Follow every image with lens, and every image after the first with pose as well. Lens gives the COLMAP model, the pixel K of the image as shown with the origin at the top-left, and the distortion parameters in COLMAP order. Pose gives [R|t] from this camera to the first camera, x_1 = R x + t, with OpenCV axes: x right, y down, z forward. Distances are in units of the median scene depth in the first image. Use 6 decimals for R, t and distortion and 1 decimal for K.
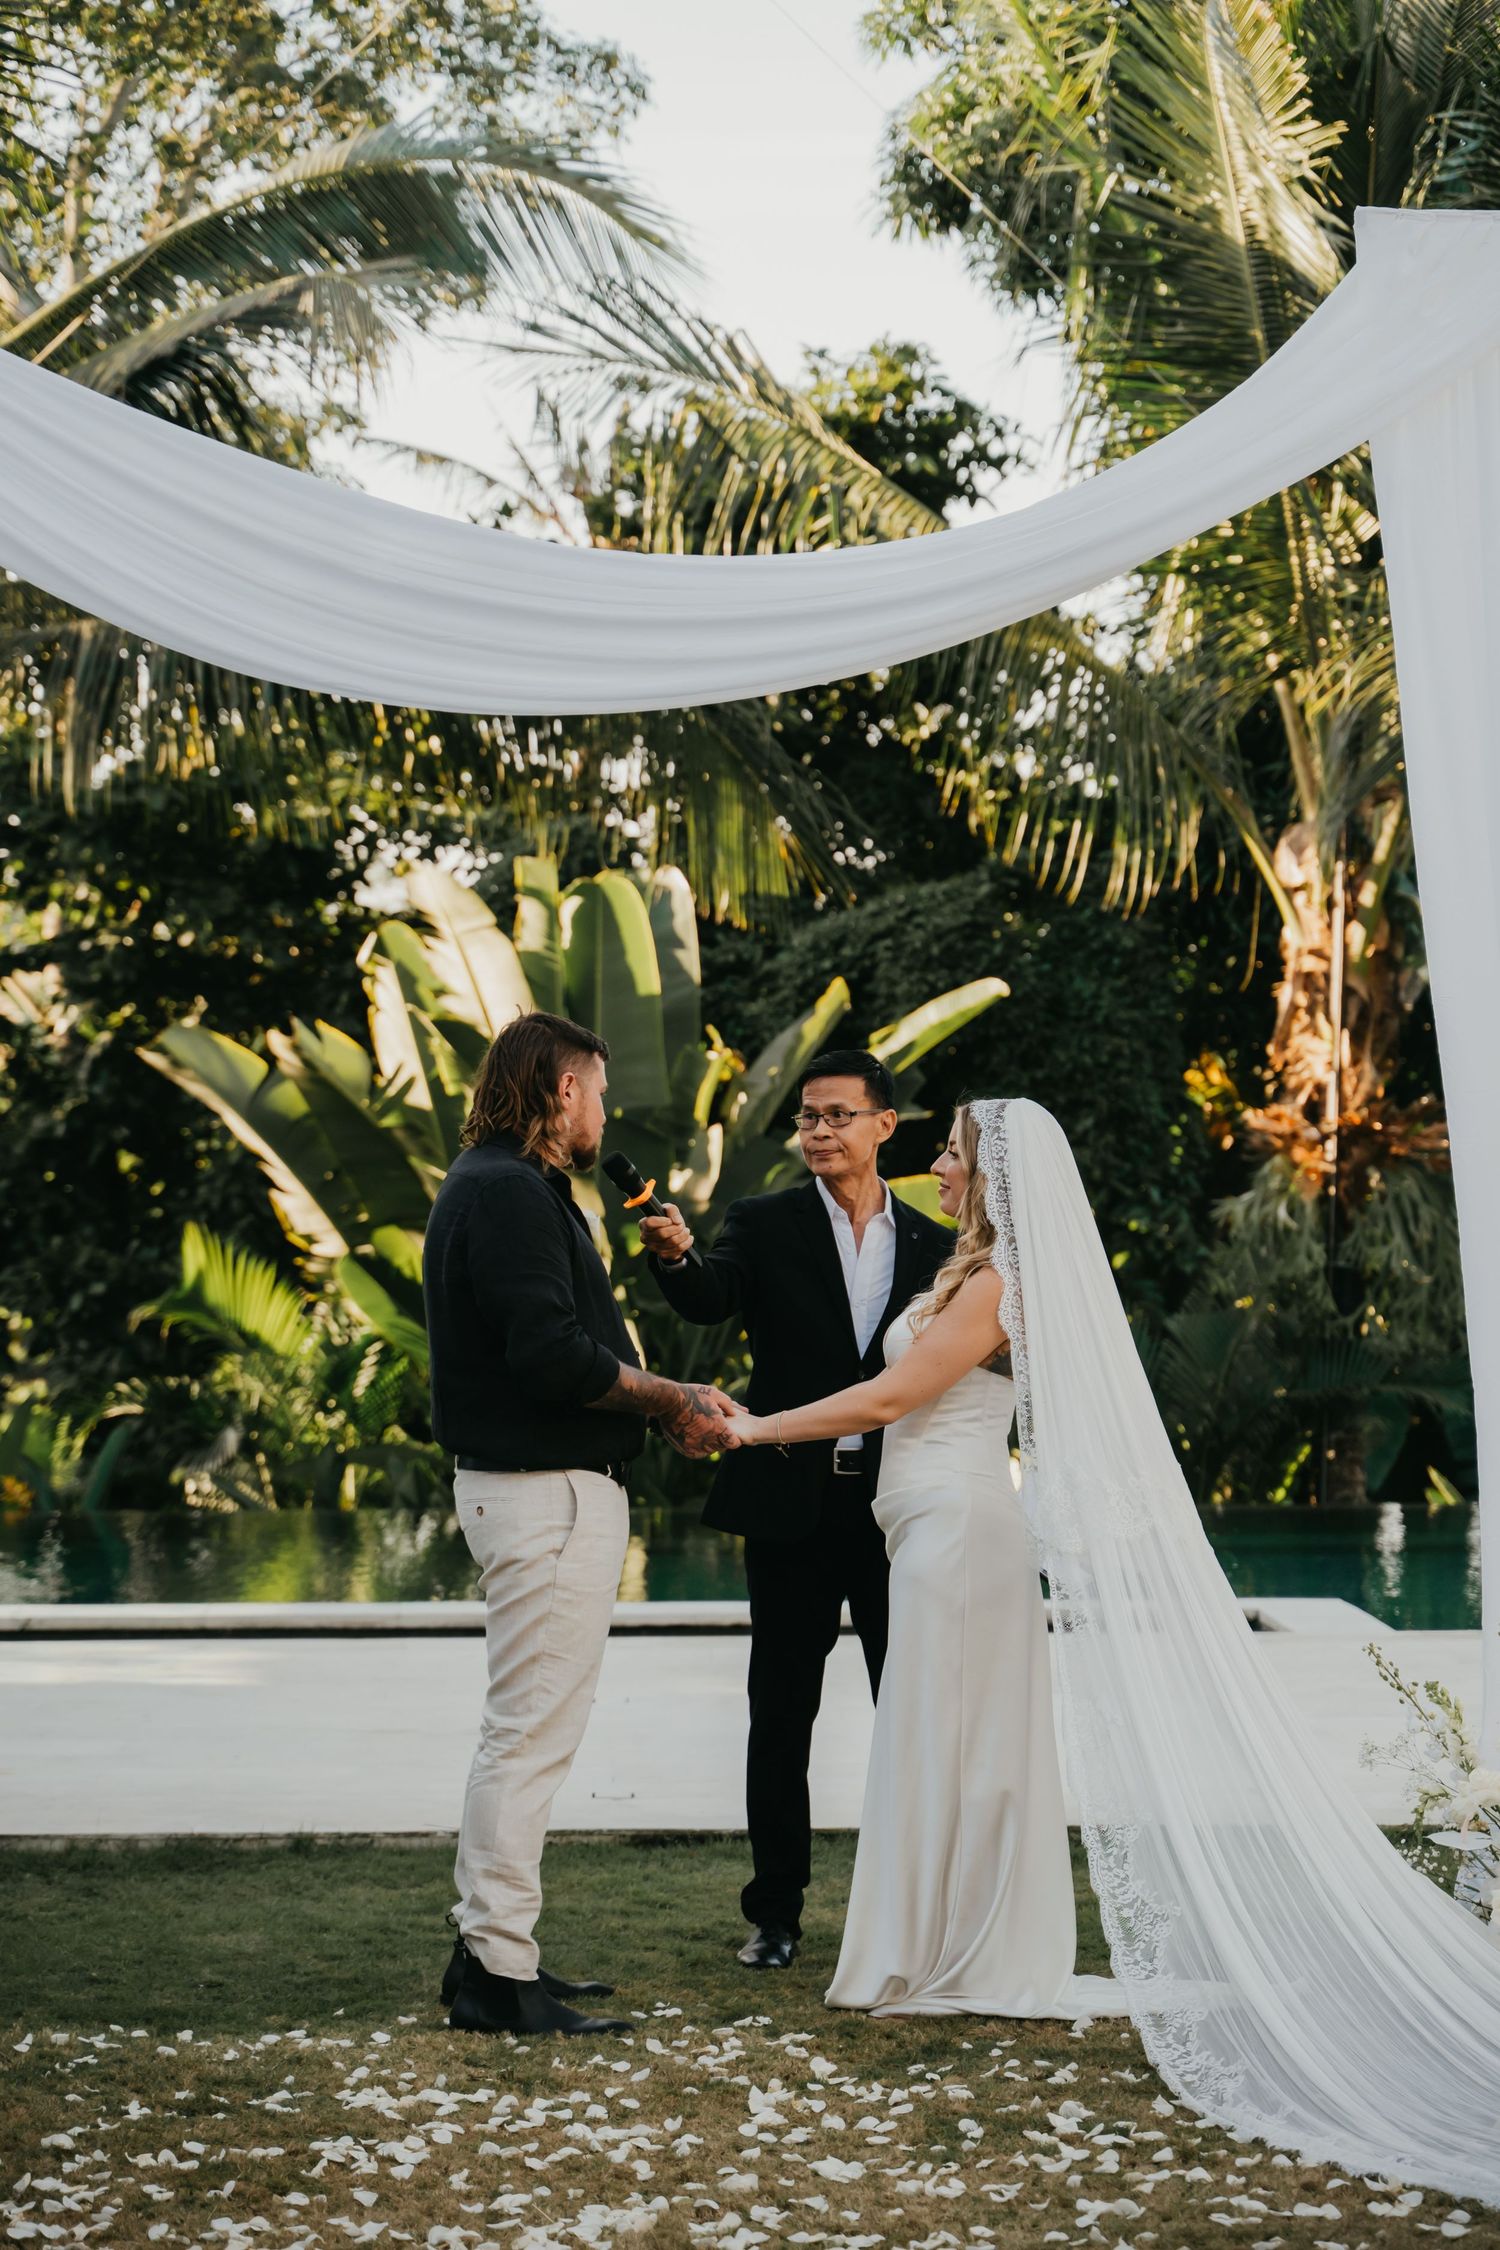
lens RADIAL K [[4941.8, 0, 736.3], [0, 4941.8, 1112.7], [0, 0, 1]] dist [0.064247, 0.000000]
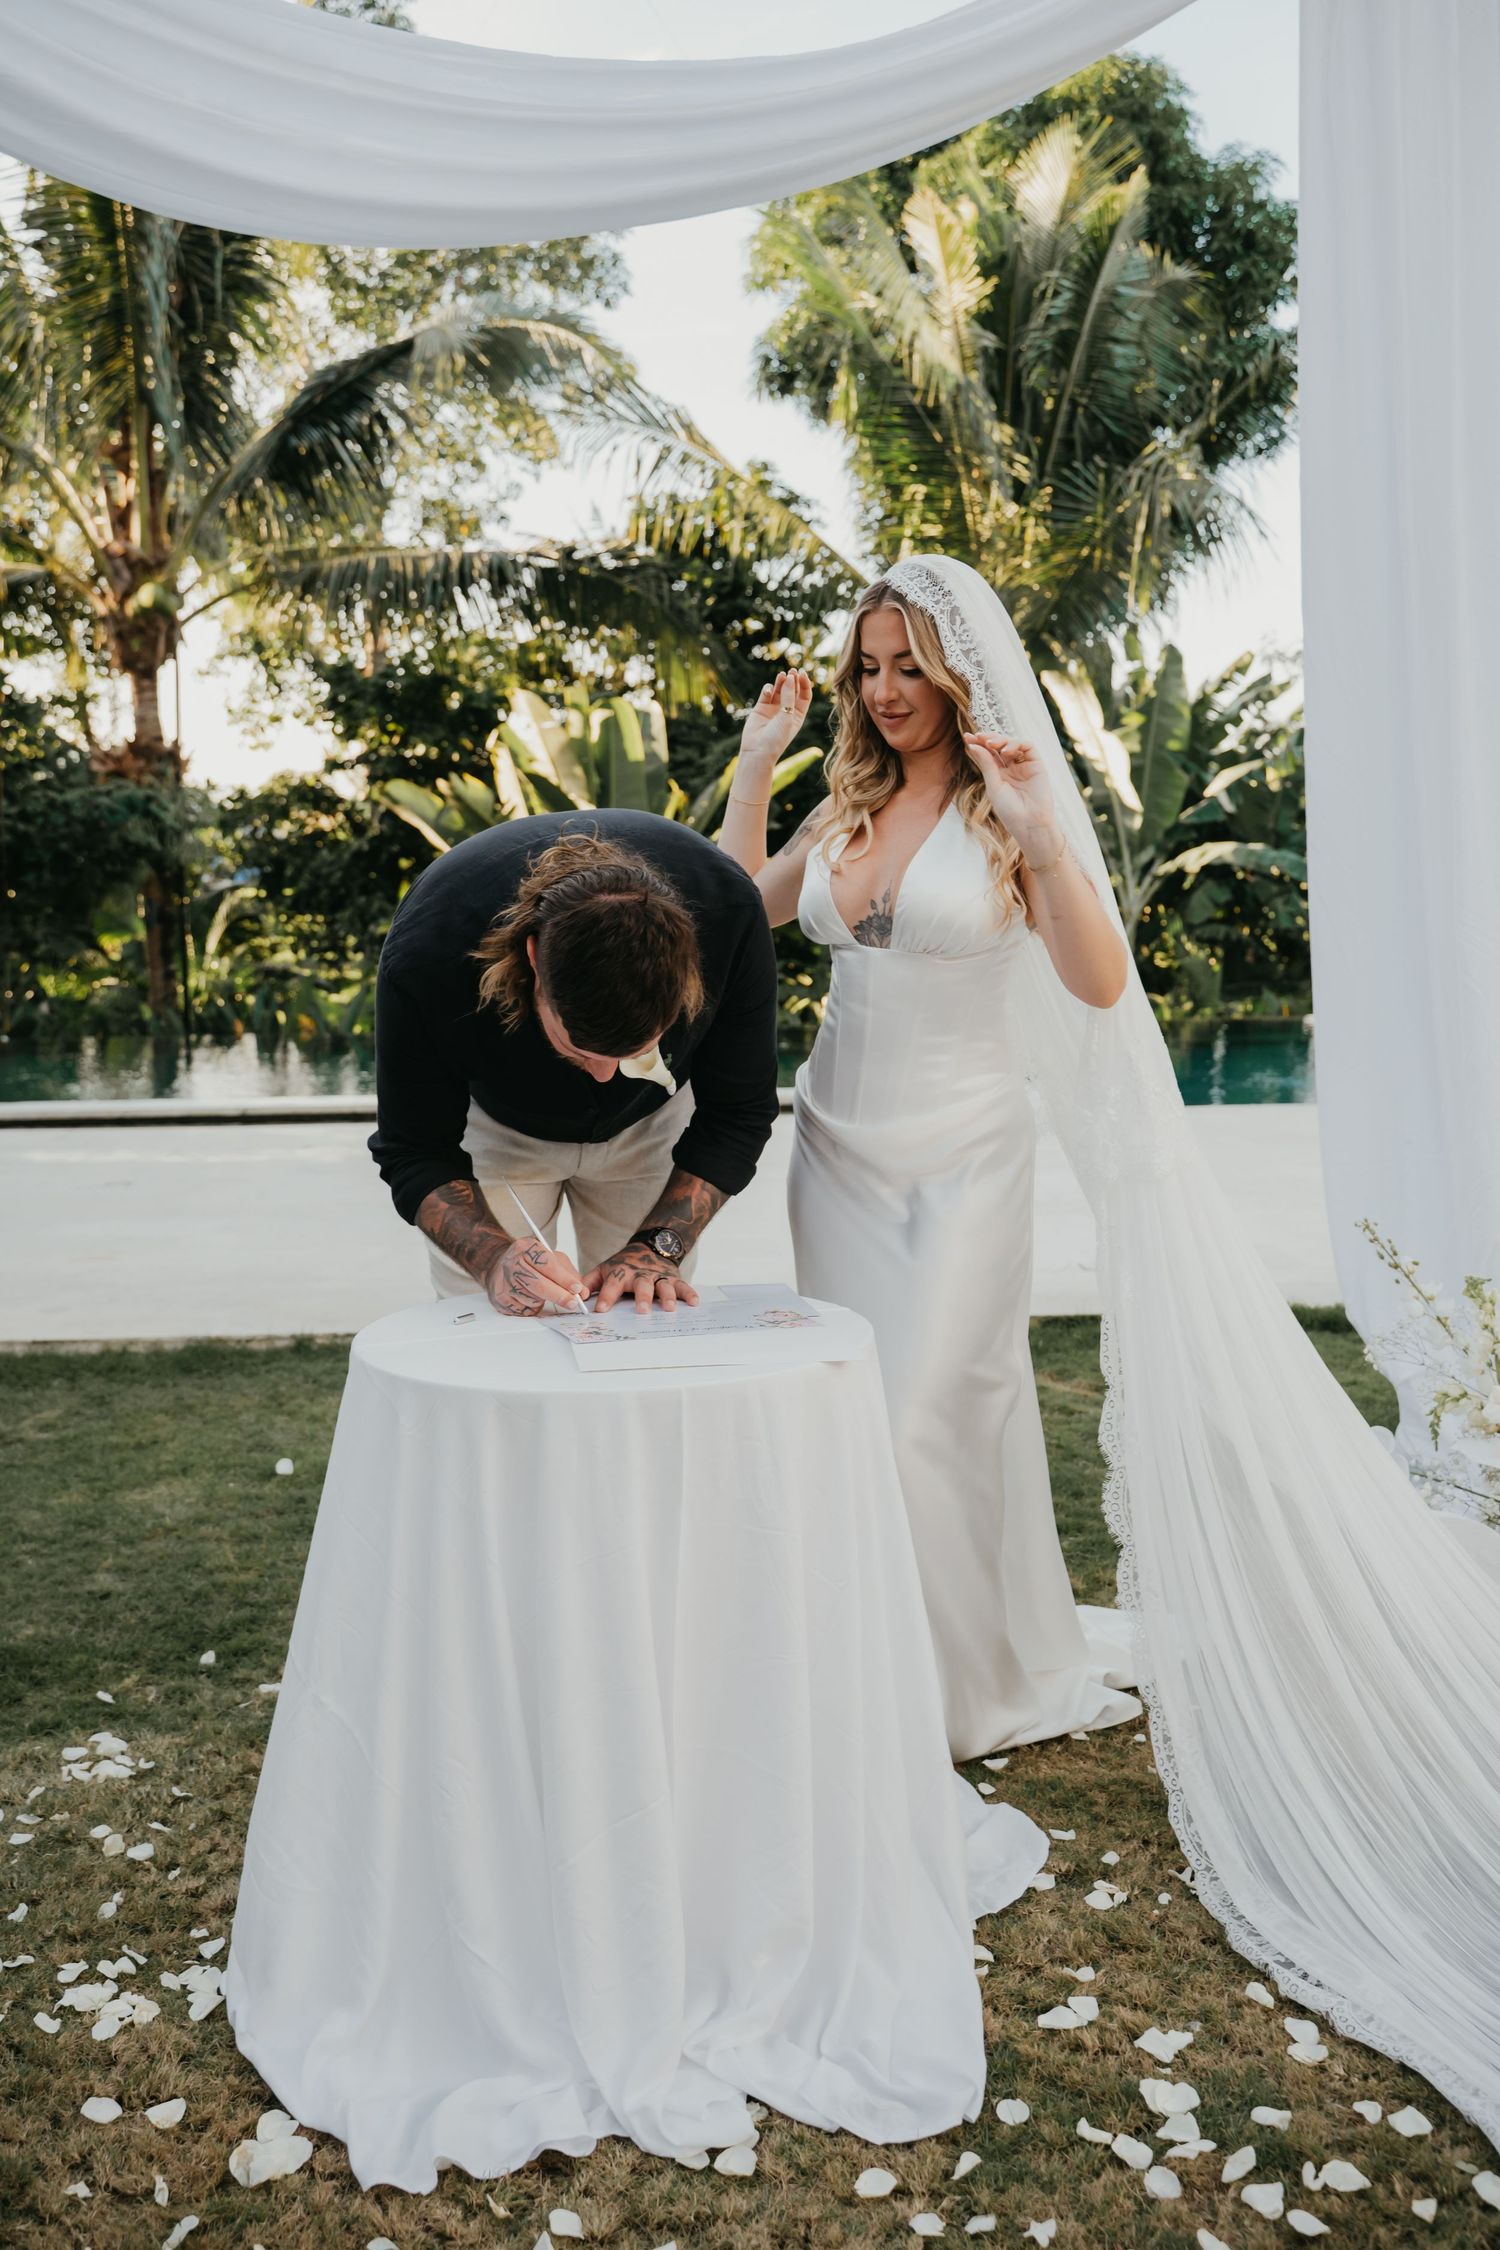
lens RADIAL K [[1932.1, 0, 711.4], [0, 1932.1, 1076.3], [0, 0, 1]] dist [0.014224, -0.014326]
pose [[0.999880, -0.012814, 0.008665, 0.002544], [0.011773, 0.993739, 0.111102, 0.014609], [-0.010034, -0.110987, 0.993771, 0.231725]]
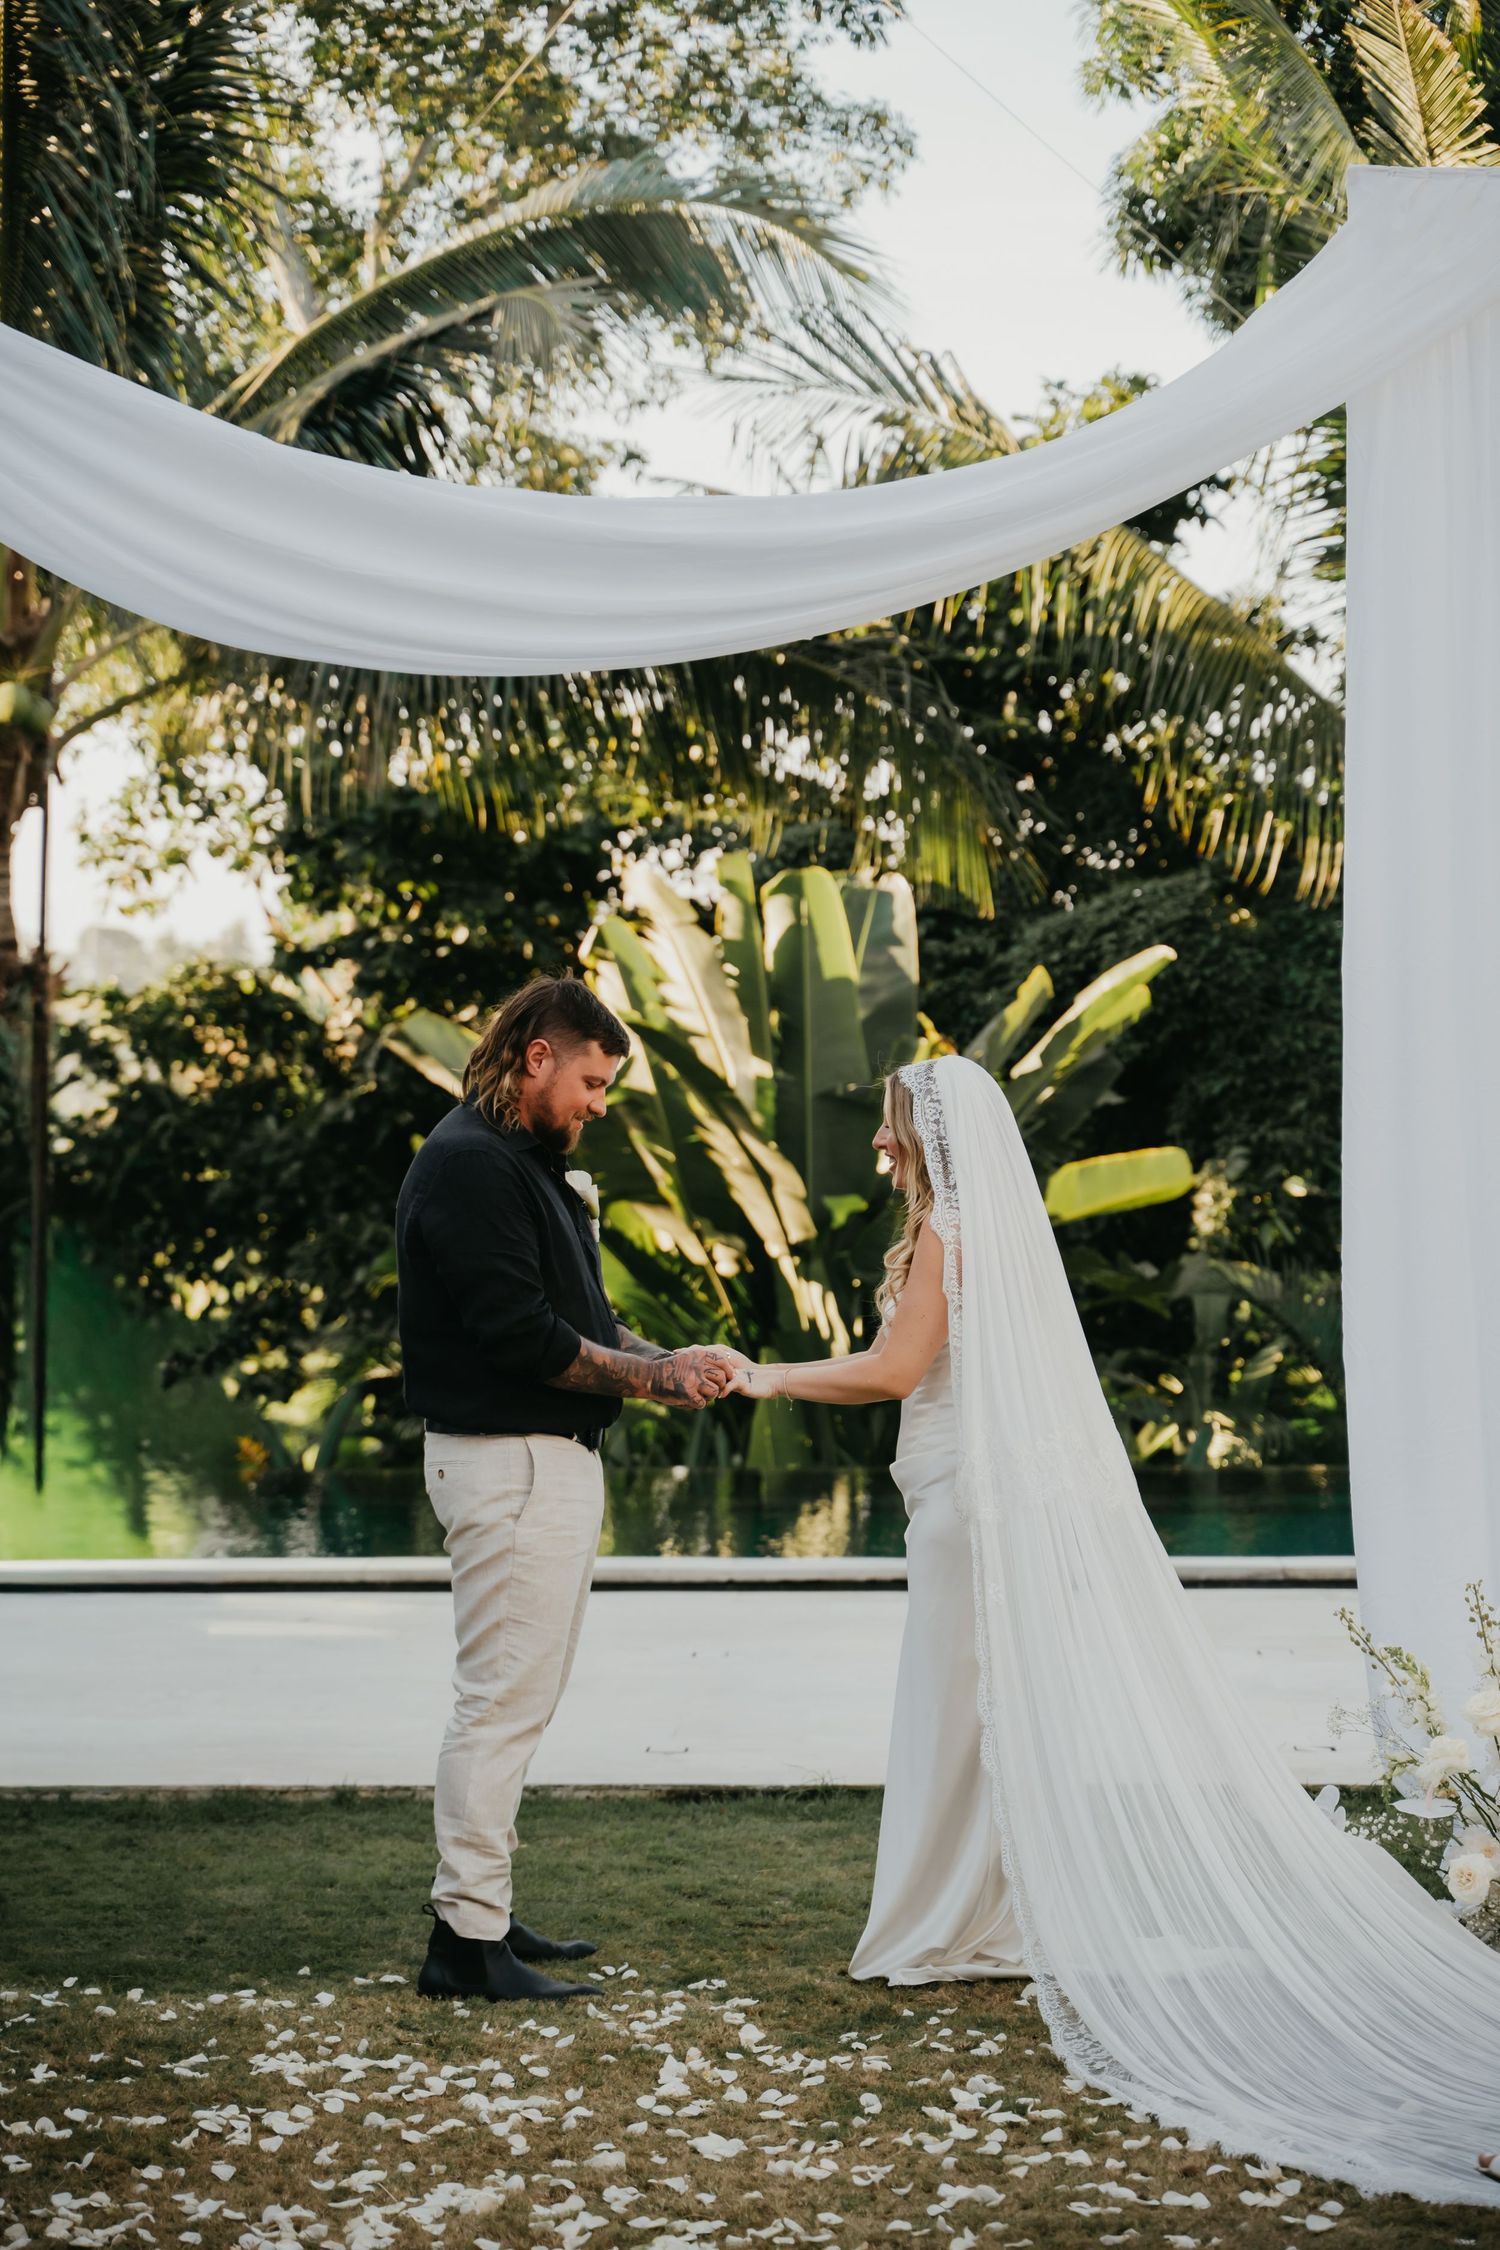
lens RADIAL K [[4515.7, 0, 753.4], [0, 4515.7, 1148.5], [0, 0, 1]] dist [0.046111, 0.000000]
pose [[0.997632, -0.002497, -0.068734, 0.025693], [0.003168, 0.999948, 0.009646, 0.002134], [0.068707, -0.009841, 0.997588, 0.031669]]
